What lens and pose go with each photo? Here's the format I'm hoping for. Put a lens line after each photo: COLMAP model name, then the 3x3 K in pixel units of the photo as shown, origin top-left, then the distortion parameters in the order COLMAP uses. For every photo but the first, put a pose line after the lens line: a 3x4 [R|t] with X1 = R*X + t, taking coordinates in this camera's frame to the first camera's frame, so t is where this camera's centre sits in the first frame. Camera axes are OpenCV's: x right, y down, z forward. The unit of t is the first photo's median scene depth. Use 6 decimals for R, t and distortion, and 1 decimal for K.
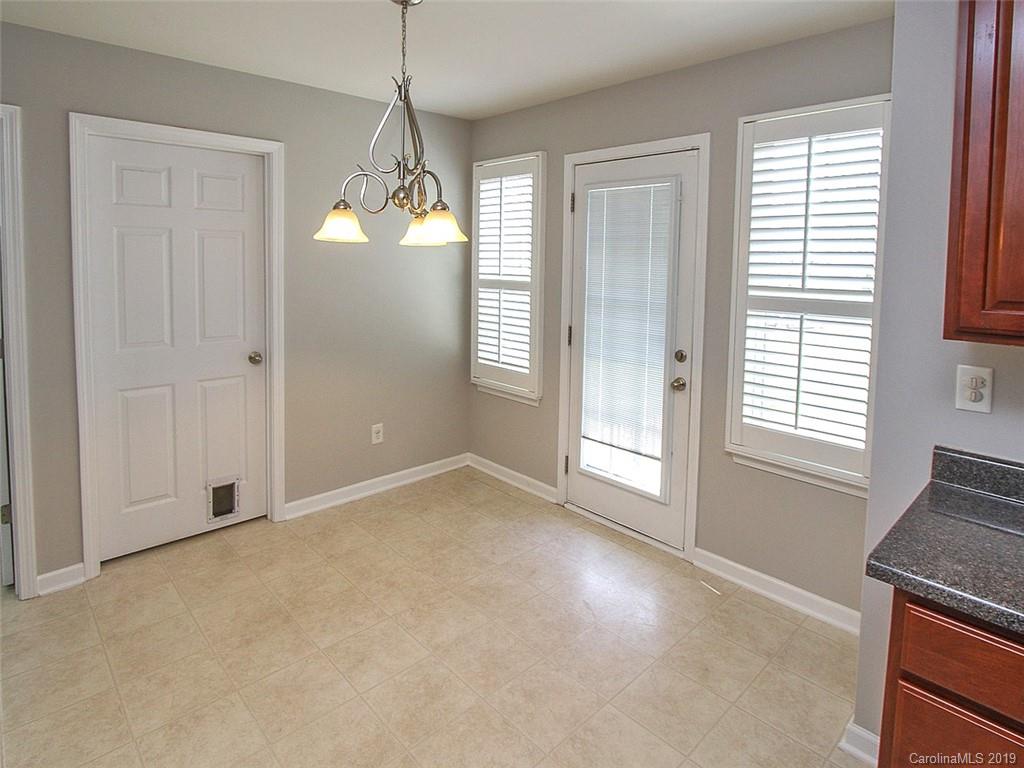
lens RADIAL K [[568.8, 0, 553.6], [0, 568.8, 381.7], [0, 0, 1]] dist [0.057958, 0.001264]
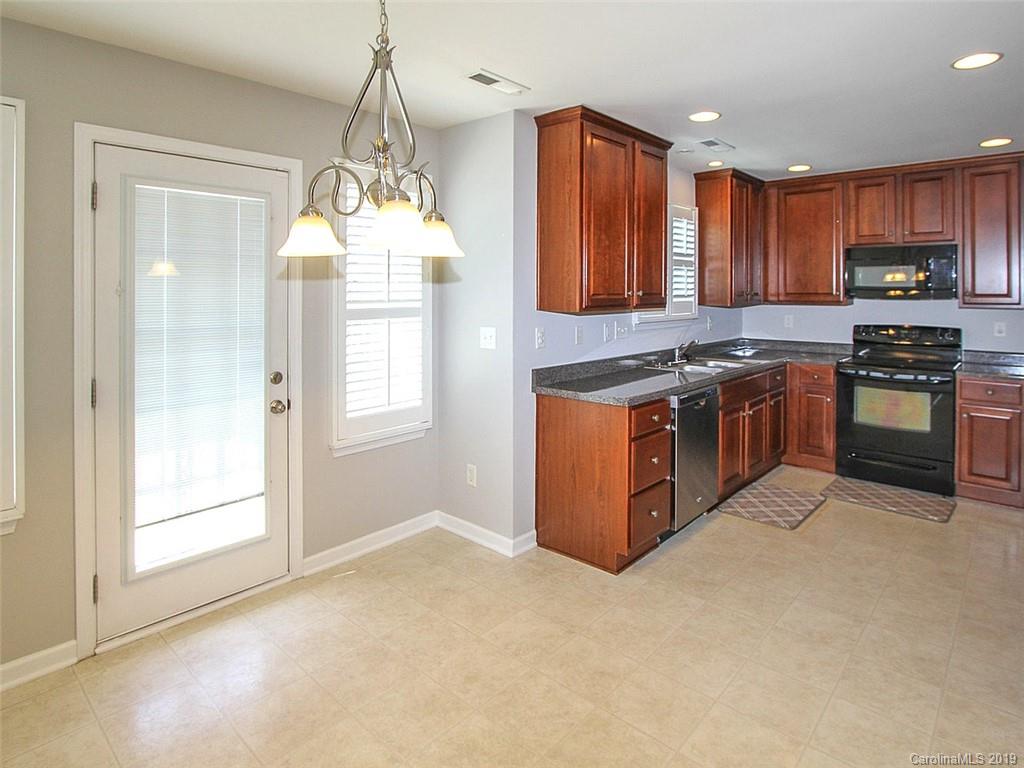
lens RADIAL K [[557.4, 0, 501.1], [0, 557.4, 399.2], [0, 0, 1]] dist [-0.006556, 0.000772]
pose [[-0.003939, -0.213855, 0.976857, -0.654527], [0.212790, 0.954313, 0.209778, -0.116513], [-0.977090, 0.208691, 0.041748, 0.543692]]
